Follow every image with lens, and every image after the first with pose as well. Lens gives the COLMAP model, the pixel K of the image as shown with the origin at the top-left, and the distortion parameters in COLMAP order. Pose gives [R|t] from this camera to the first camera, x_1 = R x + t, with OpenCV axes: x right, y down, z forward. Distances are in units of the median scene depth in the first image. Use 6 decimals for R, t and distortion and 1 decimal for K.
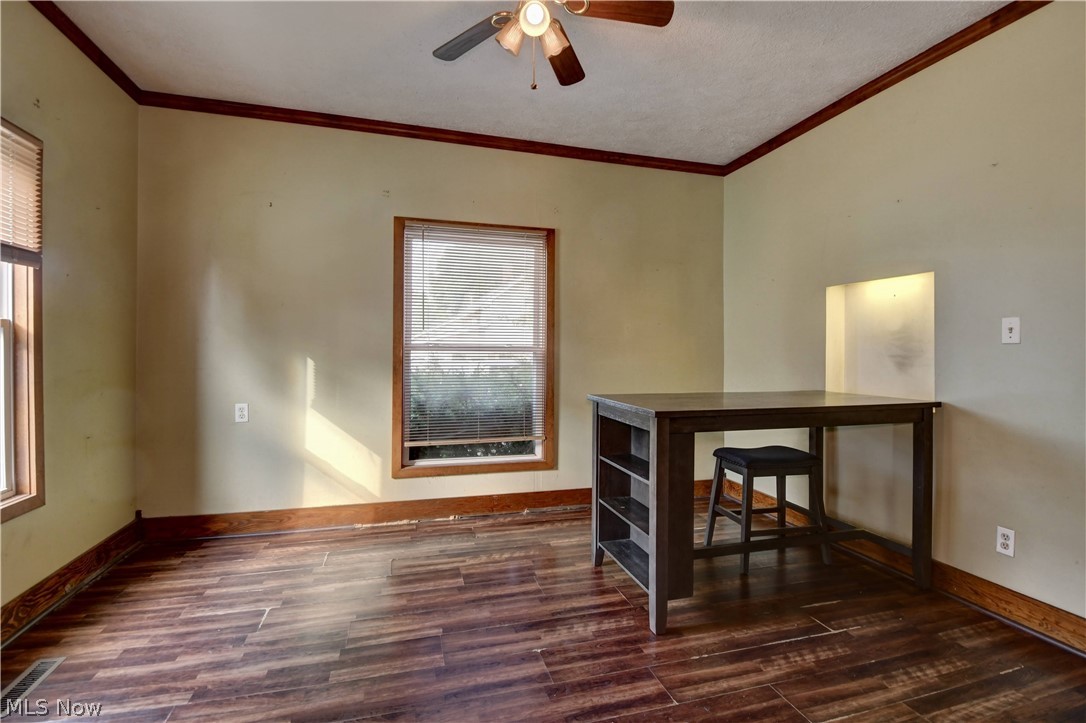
lens RADIAL K [[509.1, 0, 547.2], [0, 509.1, 355.2], [0, 0, 1]] dist [-0.021928, -0.001513]
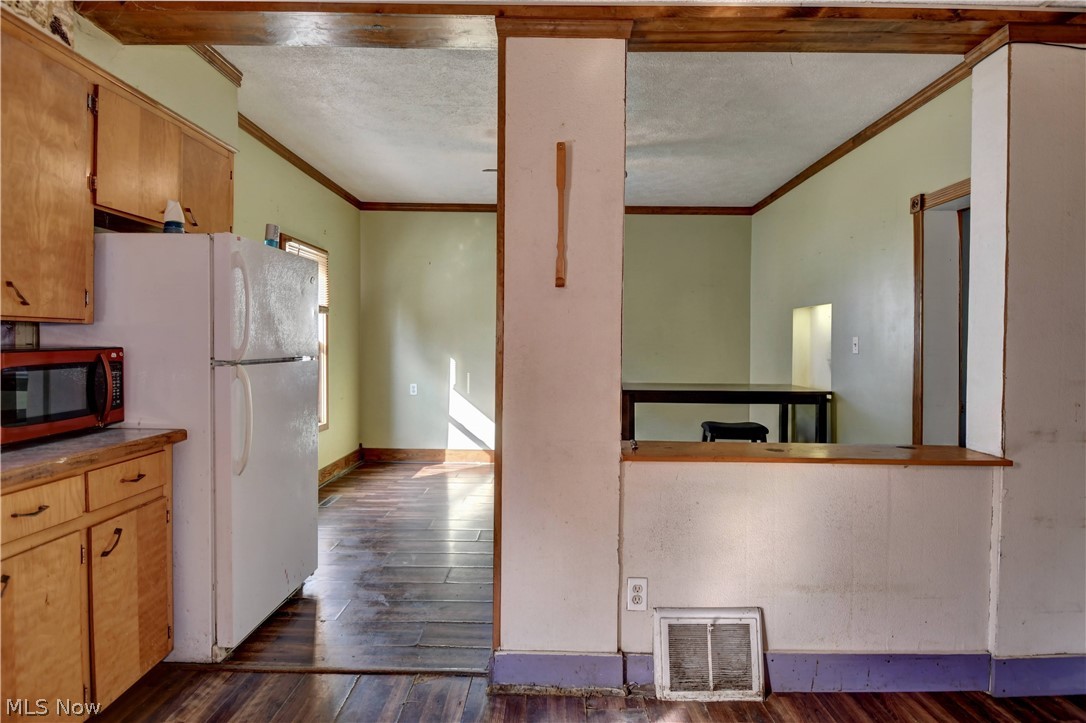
lens RADIAL K [[567.1, 0, 543.1], [0, 567.1, 353.5], [0, 0, 1]] dist [0.000210, -0.005761]
pose [[0.955640, 0.007401, -0.294444, 0.382327], [-0.005497, 0.999958, 0.007295, -0.022766], [0.294486, -0.005353, 0.955641, -0.717861]]
